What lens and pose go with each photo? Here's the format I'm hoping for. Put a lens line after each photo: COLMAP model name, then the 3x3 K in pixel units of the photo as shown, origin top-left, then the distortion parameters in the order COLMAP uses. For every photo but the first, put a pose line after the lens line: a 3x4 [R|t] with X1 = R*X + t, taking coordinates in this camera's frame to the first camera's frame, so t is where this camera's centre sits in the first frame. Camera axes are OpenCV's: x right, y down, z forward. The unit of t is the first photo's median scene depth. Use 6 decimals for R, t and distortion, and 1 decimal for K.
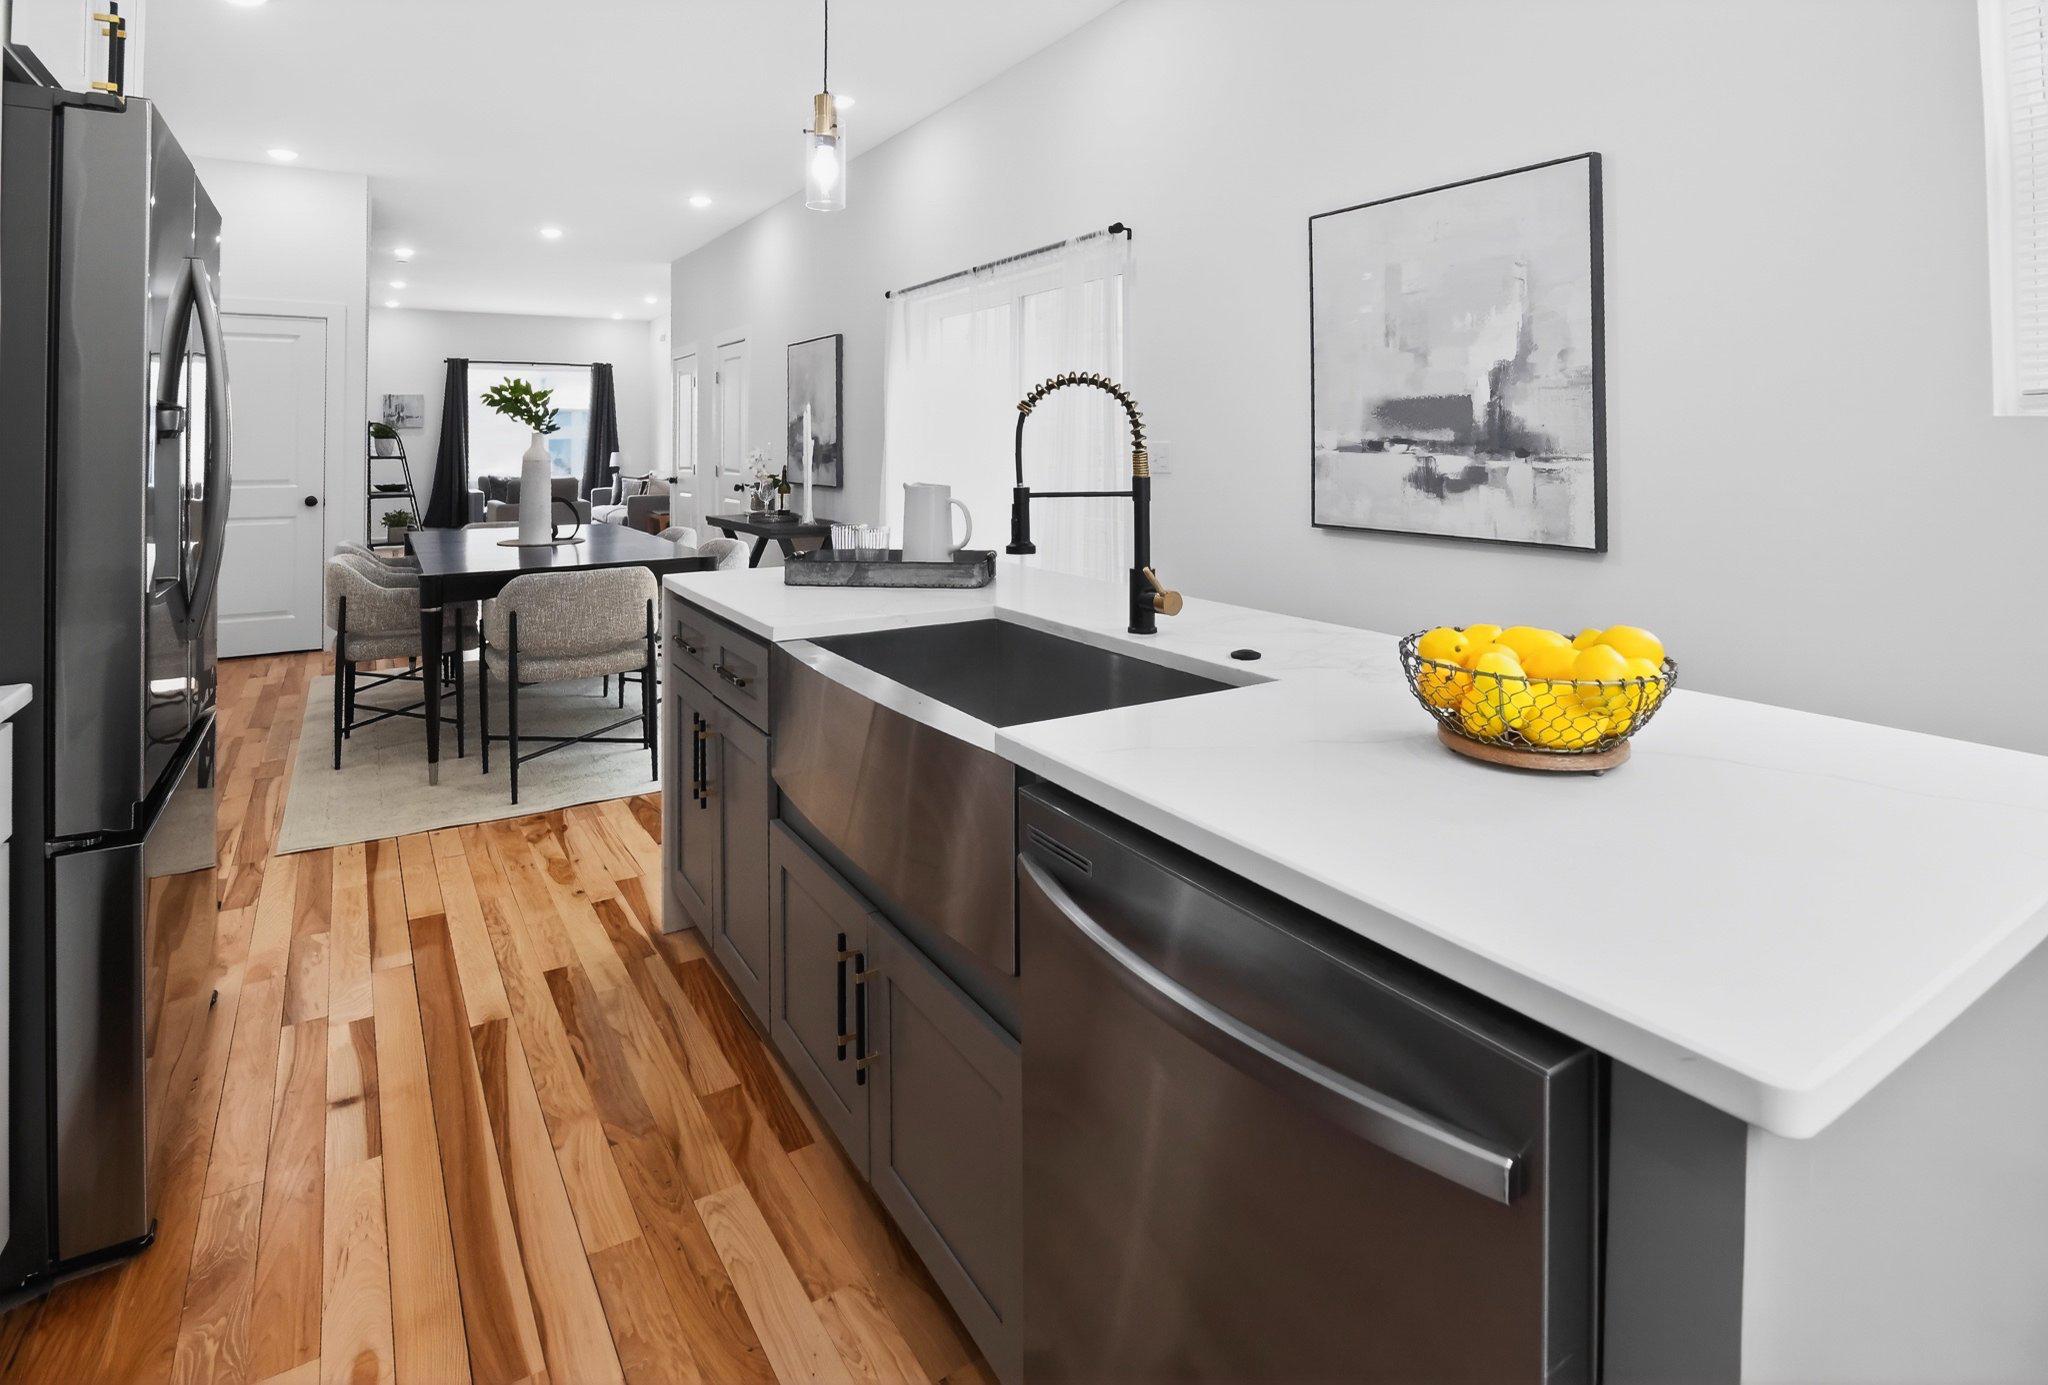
lens RADIAL K [[1029.3, 0, 1020.2], [0, 1029.3, 429.4], [0, 0, 1]] dist [-0.000012, 0.000093]
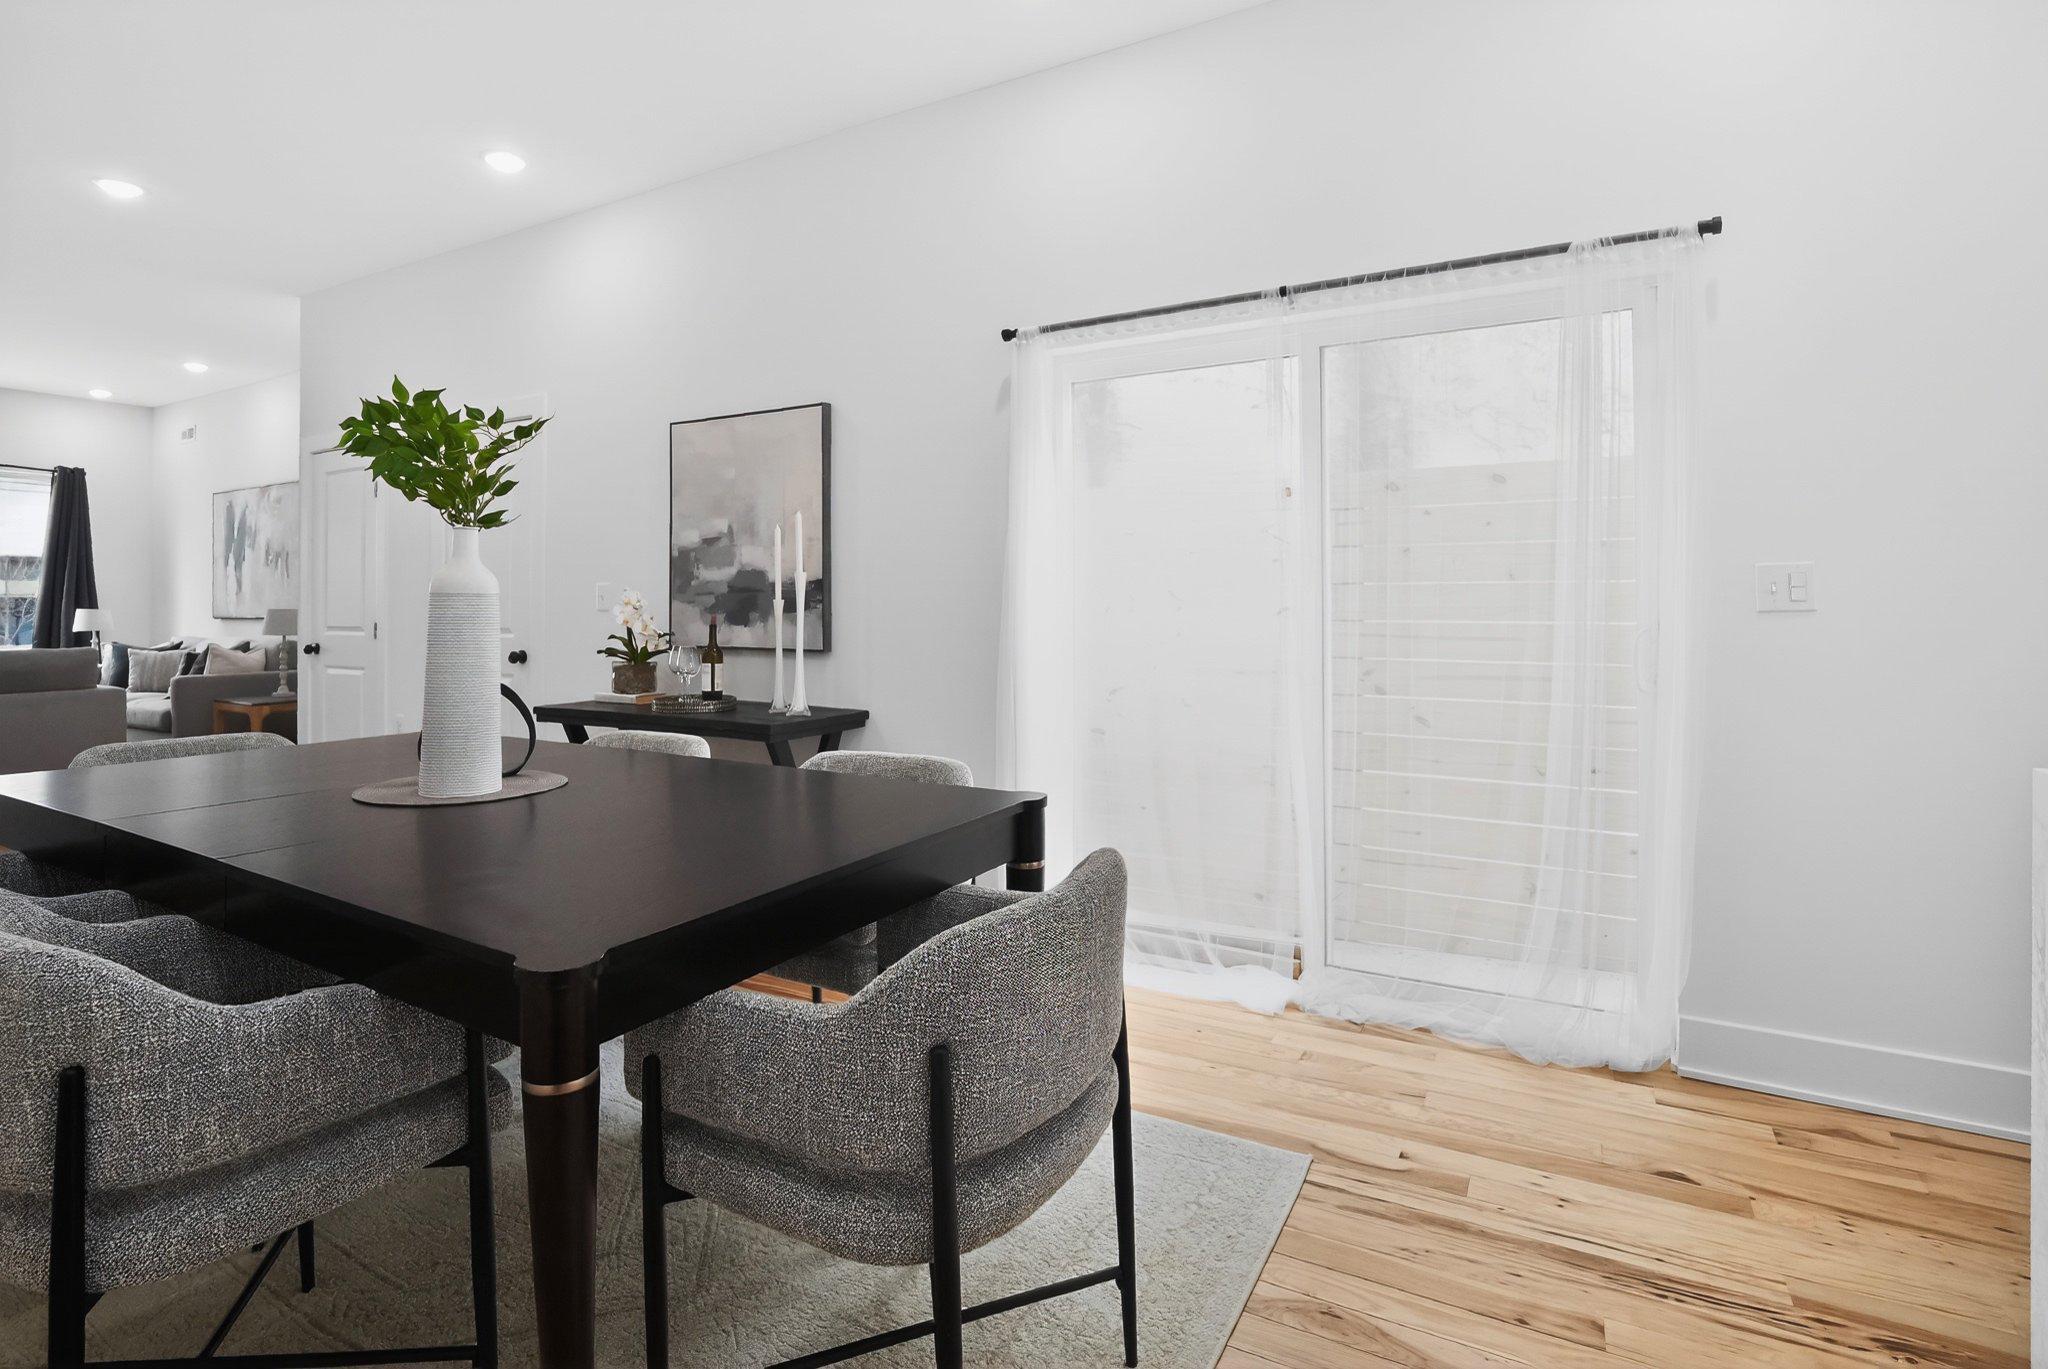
lens RADIAL K [[996.6, 0, 1022.1], [0, 996.6, 603.2], [0, 0, 1]] dist [-0.023875, 0.000271]
pose [[0.882170, 0.003511, 0.470919, -0.453952], [-0.007138, 0.999957, 0.005916, 0.029488], [-0.470878, -0.008580, 0.882157, 0.534485]]
